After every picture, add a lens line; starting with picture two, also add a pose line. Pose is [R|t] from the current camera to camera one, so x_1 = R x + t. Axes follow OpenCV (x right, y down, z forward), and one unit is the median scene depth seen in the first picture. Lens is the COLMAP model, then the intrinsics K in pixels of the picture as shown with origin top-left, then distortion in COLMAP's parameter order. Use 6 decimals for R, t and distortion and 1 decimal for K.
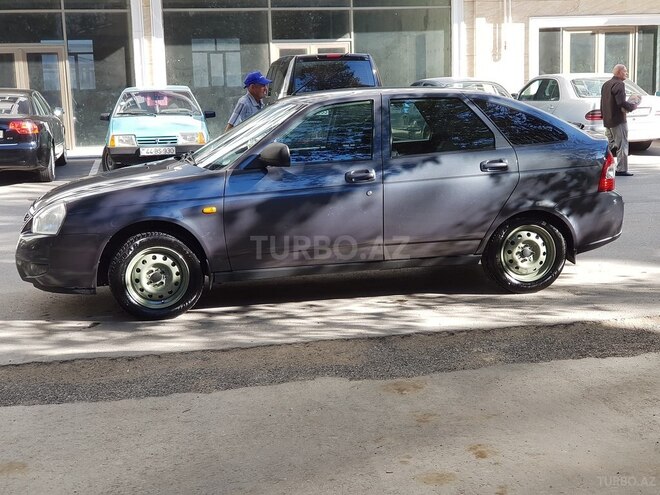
lens RADIAL K [[990.1, 0, 330.0], [0, 990.1, 247.5], [0, 0, 1]] dist [0.063805, -0.026096]
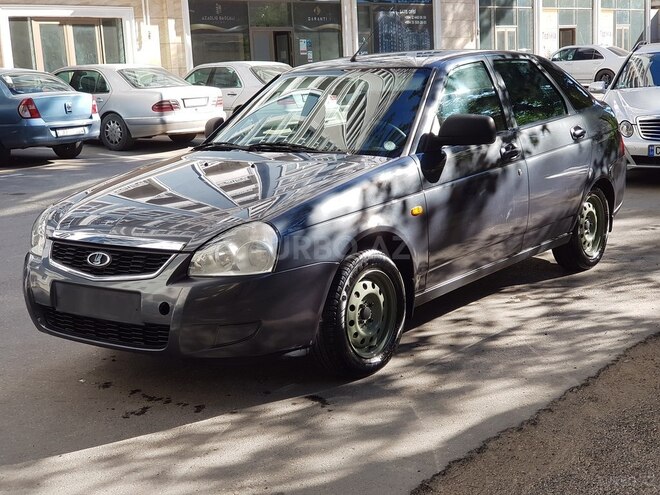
lens RADIAL K [[990.1, 0, 330.0], [0, 990.1, 247.5], [0, 0, 1]] dist [0.063805, -0.026096]
pose [[0.756452, -0.128333, 0.641335, -0.224866], [0.131704, 0.990363, 0.042831, -0.017648], [-0.640651, 0.052067, 0.766065, 0.166963]]
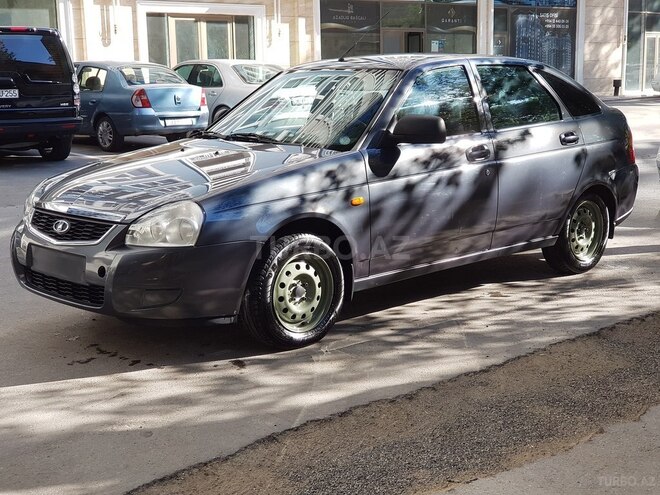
lens RADIAL K [[998.8, 0, 316.3], [0, 998.8, 249.4], [0, 0, 1]] dist [0.047933, -0.021389]
pose [[0.860368, -0.076800, 0.503854, -0.193955], [0.073954, 0.996931, 0.025675, -0.007738], [-0.504280, 0.015172, 0.863407, 0.113335]]
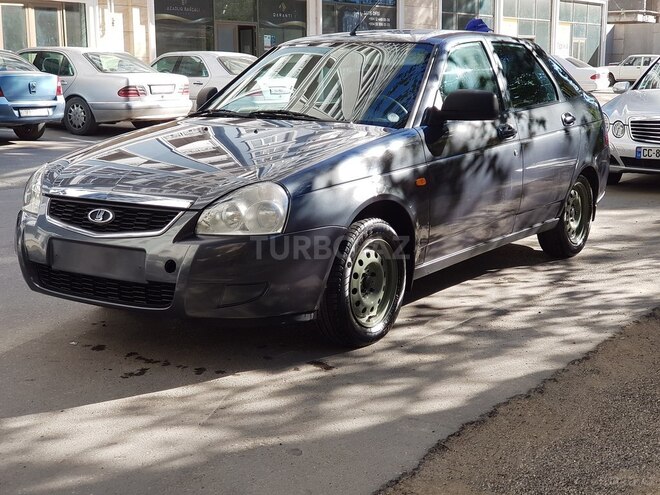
lens RADIAL K [[991.6, 0, 339.5], [0, 991.6, 245.6], [0, 0, 1]] dist [0.039700, 0.032068]
pose [[0.719591, -0.099104, 0.687290, -0.234445], [0.095150, 0.994500, 0.043781, -0.010077], [-0.687849, 0.033891, 0.725063, 0.178110]]
